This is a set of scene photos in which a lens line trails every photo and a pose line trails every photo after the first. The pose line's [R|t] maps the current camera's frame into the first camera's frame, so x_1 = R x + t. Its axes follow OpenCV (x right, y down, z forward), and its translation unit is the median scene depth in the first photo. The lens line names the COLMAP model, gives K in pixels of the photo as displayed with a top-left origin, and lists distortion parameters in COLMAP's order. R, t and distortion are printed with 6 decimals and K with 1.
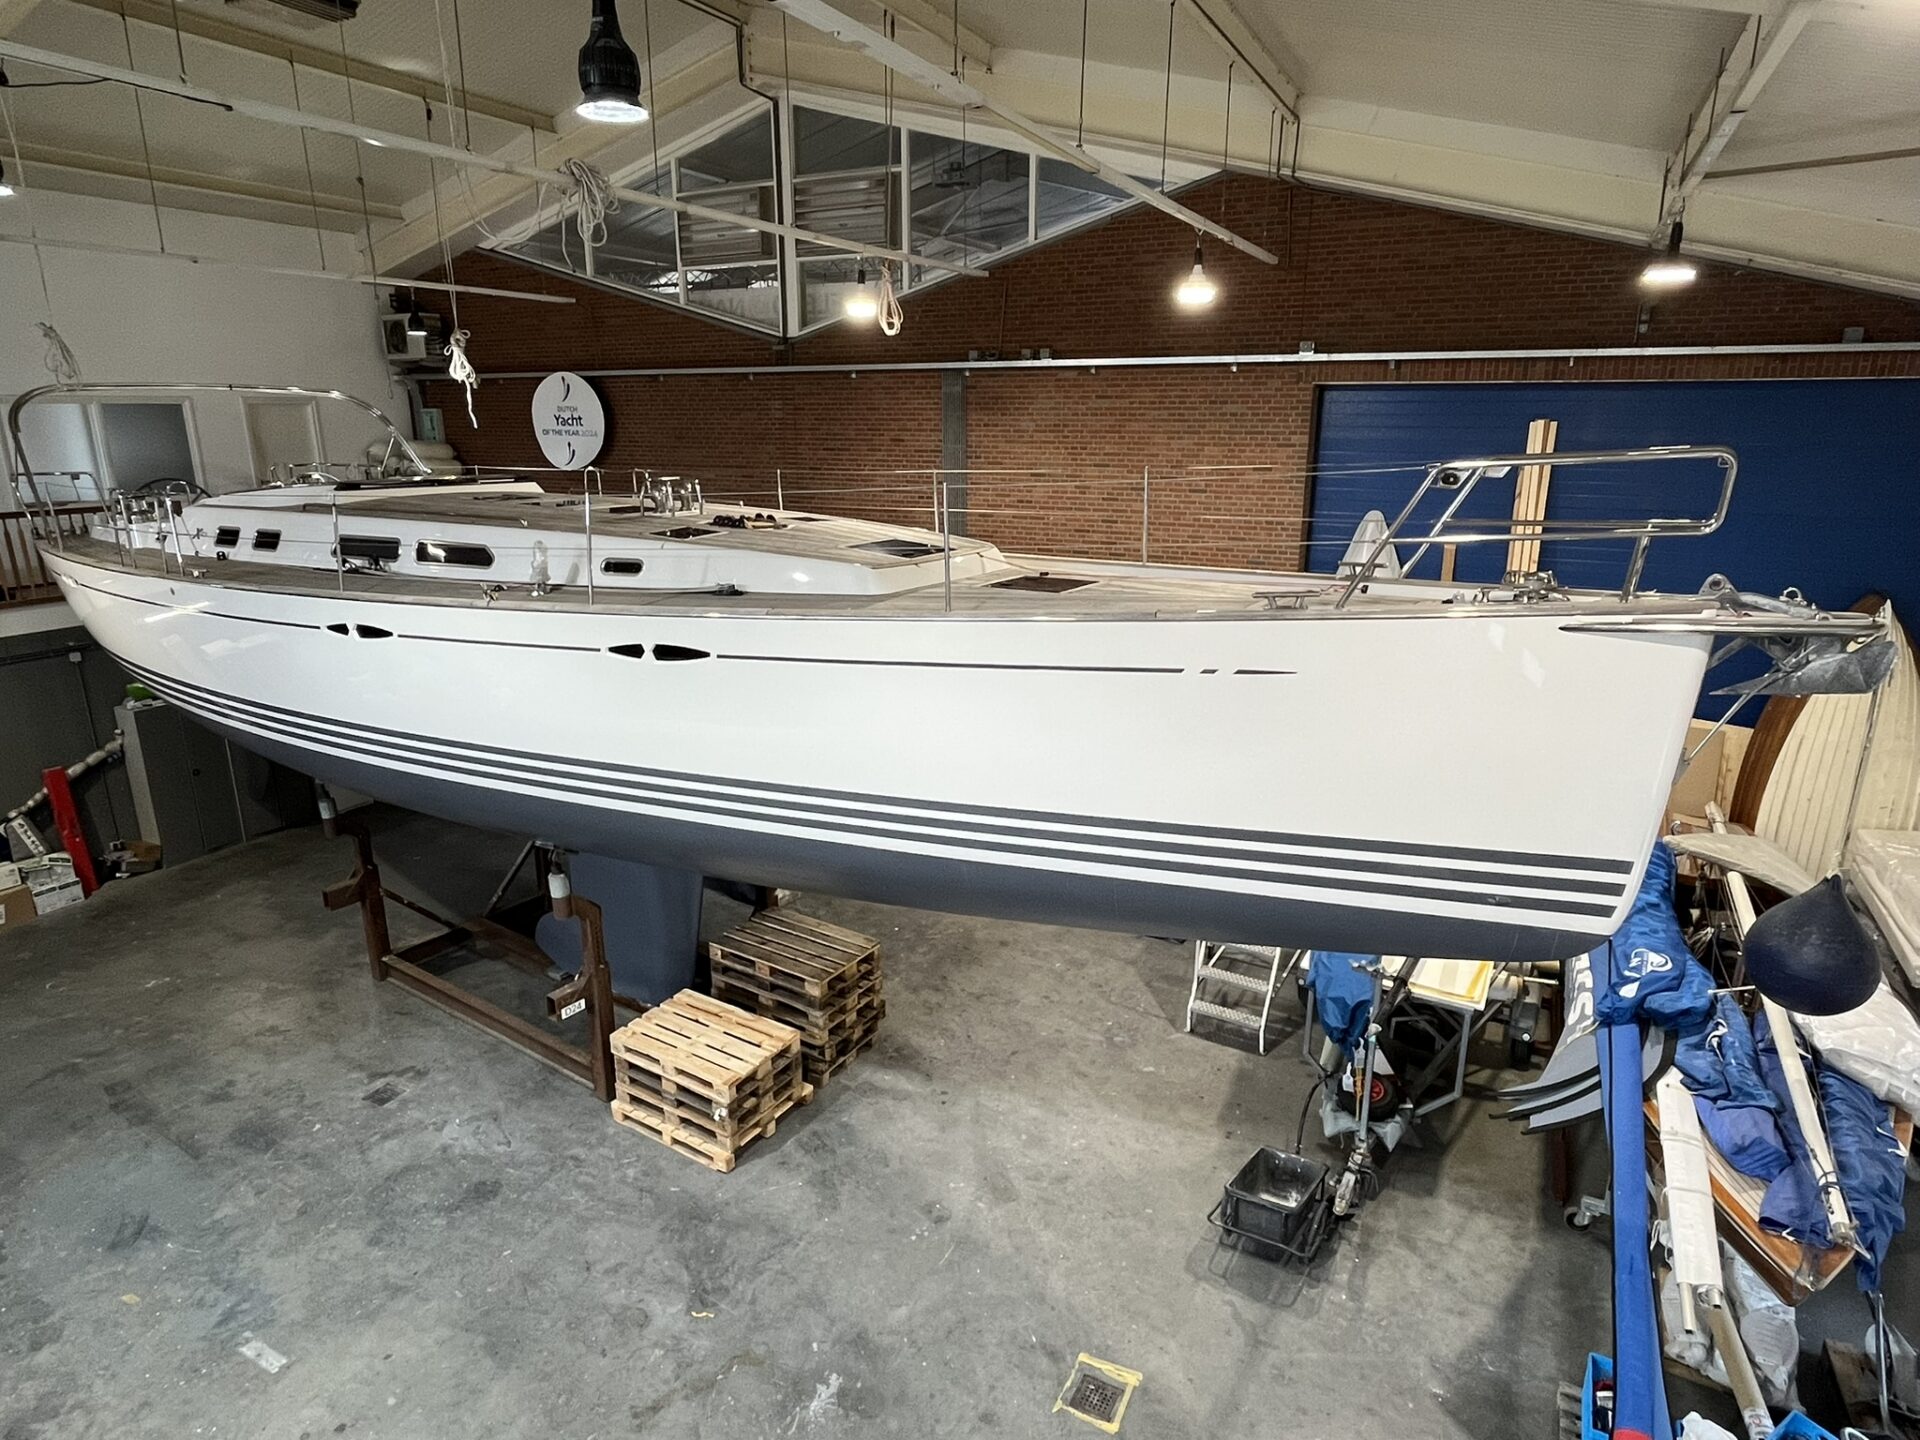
lens RADIAL K [[1036.4, 0, 960.0], [0, 1036.4, 720.0], [0, 0, 1]] dist [0.014622, -0.000231]
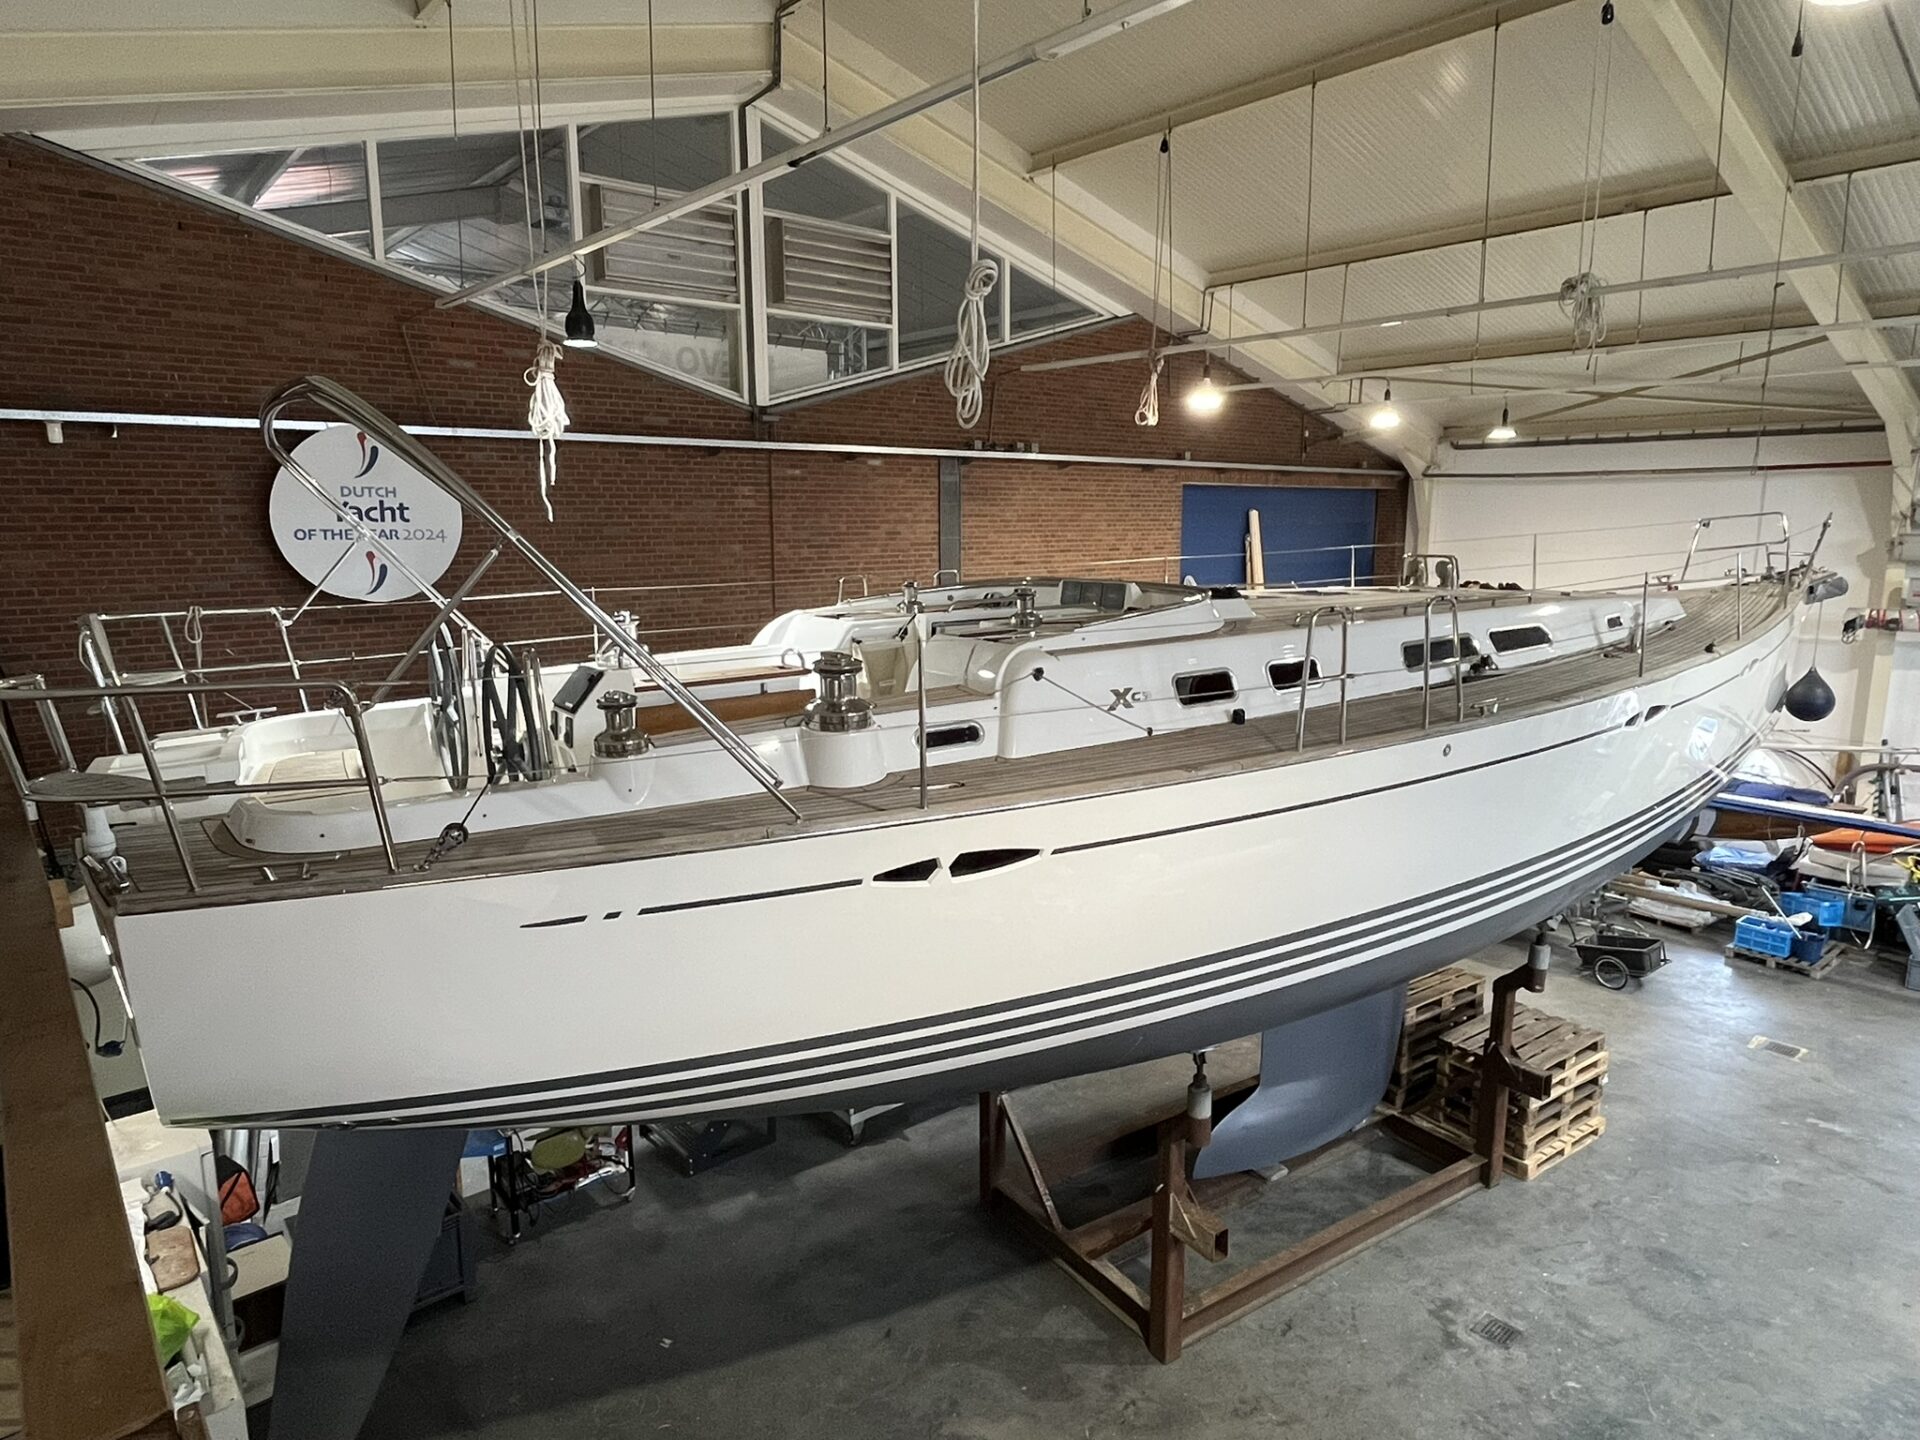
lens RADIAL K [[1121.3, 0, 960.0], [0, 1121.3, 720.0], [0, 0, 1]] dist [0.004791, 0.001293]
pose [[0.401257, -0.163919, 0.901179, -1.005885], [0.263886, 0.962830, 0.057635, -0.173663], [-0.877130, 0.214682, 0.429598, 0.637284]]
